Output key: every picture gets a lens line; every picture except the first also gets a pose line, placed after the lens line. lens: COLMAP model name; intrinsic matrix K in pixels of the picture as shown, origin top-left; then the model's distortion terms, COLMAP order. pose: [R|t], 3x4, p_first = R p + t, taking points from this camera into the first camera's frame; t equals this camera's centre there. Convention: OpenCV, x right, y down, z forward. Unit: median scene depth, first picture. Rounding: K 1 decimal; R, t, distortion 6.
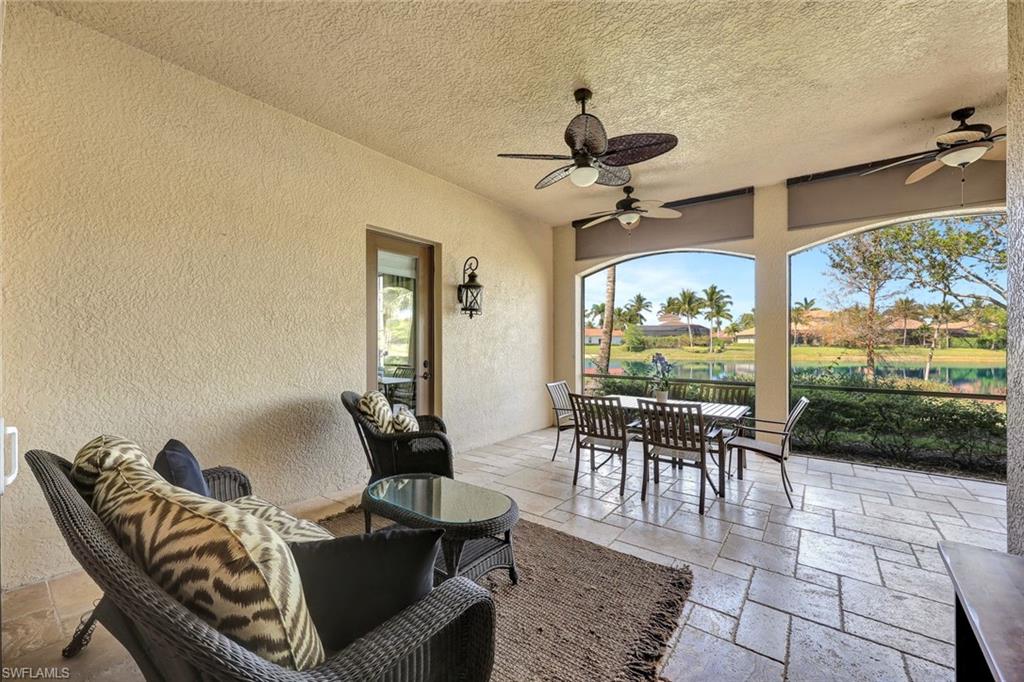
lens RADIAL K [[410.2, 0, 509.2], [0, 410.2, 339.6], [0, 0, 1]] dist [0.002205, 0.000035]
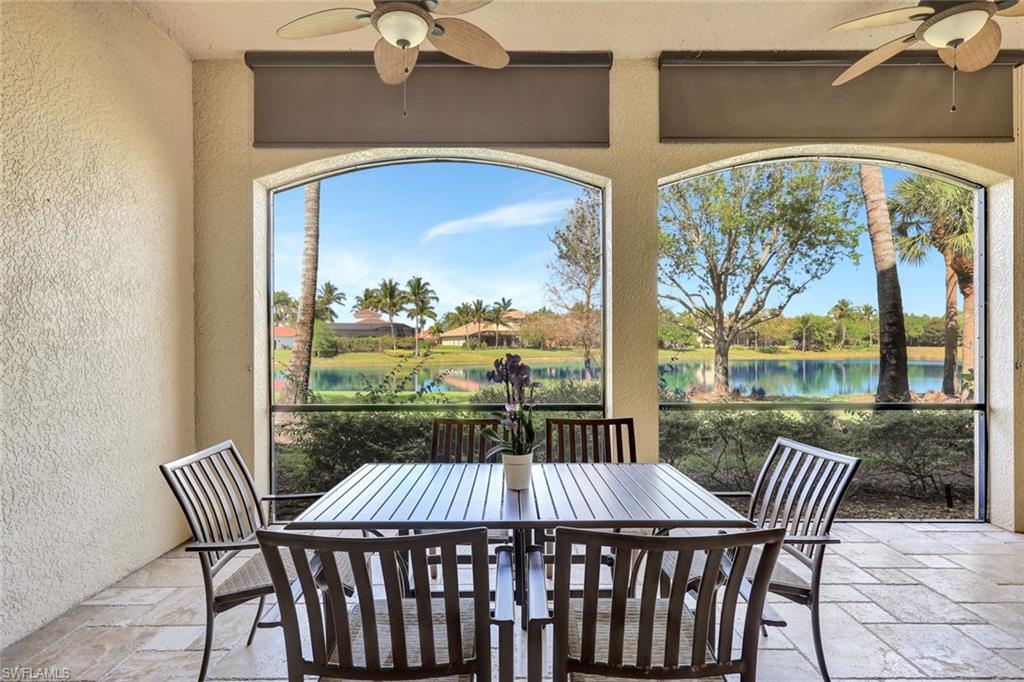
lens RADIAL K [[520.1, 0, 506.1], [0, 520.1, 345.3], [0, 0, 1]] dist [-0.001612, 0.001168]
pose [[0.802157, -0.003762, 0.597102, 0.004921], [-0.000134, 0.999979, 0.006480, 0.001328], [-0.597114, -0.005278, 0.802139, 0.041409]]
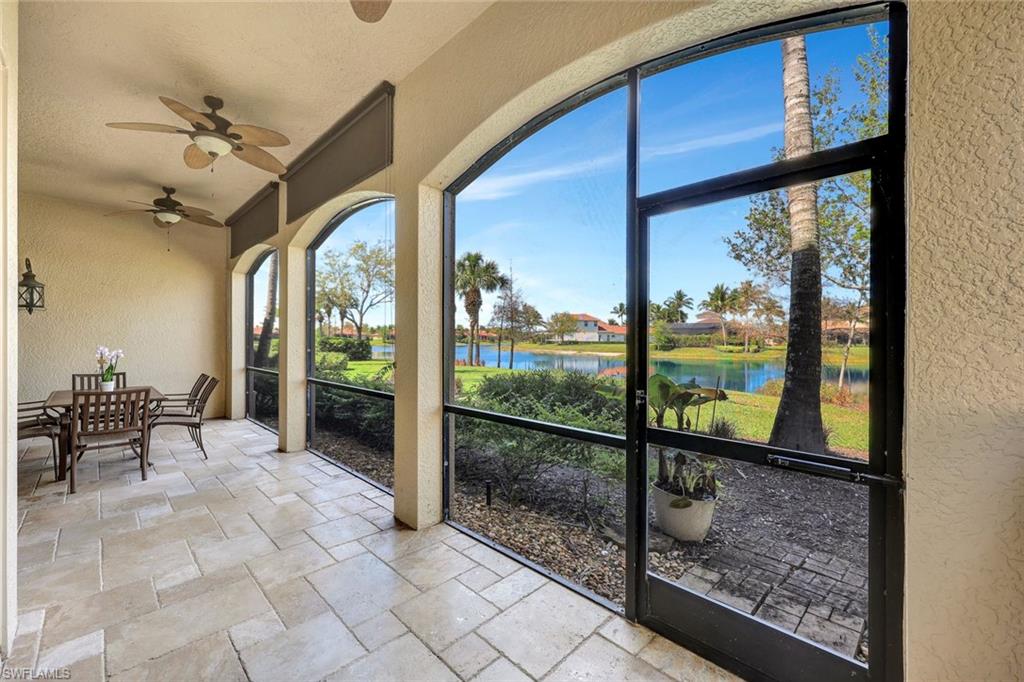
lens RADIAL K [[410.2, 0, 516.0], [0, 410.2, 337.8], [0, 0, 1]] dist [0.002205, 0.000035]
pose [[0.994023, 0.005519, -0.109031, 0.076868], [-0.005278, 0.999983, 0.002501, -0.000899], [0.109043, -0.001910, 0.994035, 0.020087]]
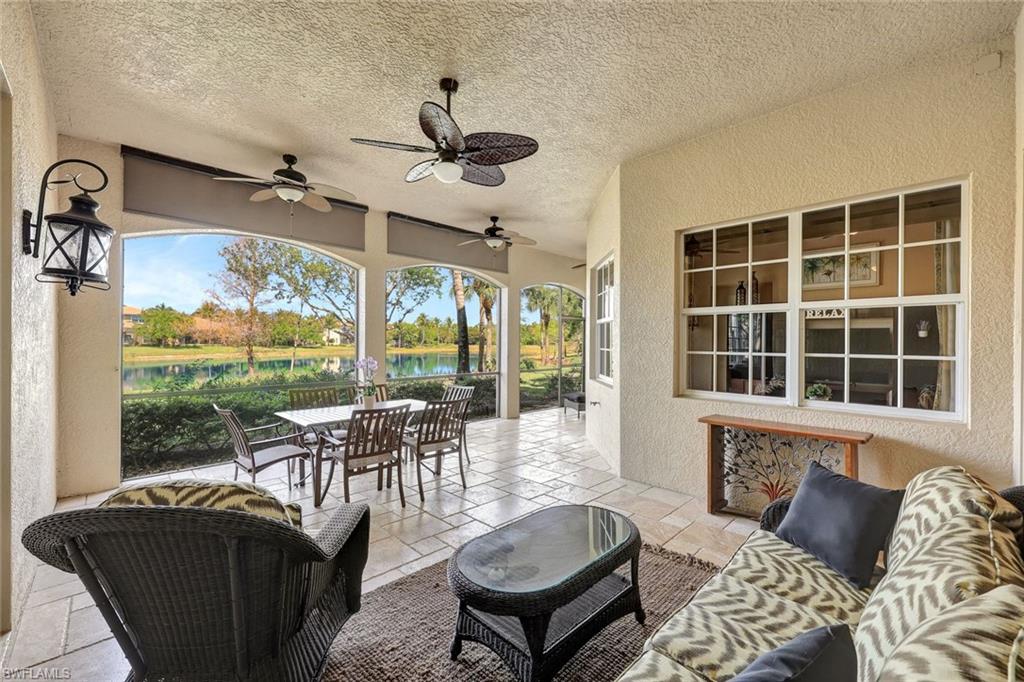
lens RADIAL K [[410.2, 0, 520.1], [0, 410.2, 341.5], [0, 0, 1]] dist [0.002205, 0.000035]
pose [[0.121005, 0.003714, 0.992645, -0.036634], [-0.010658, 0.999940, -0.002442, -0.000411], [-0.992595, -0.010284, 0.121038, 0.035575]]
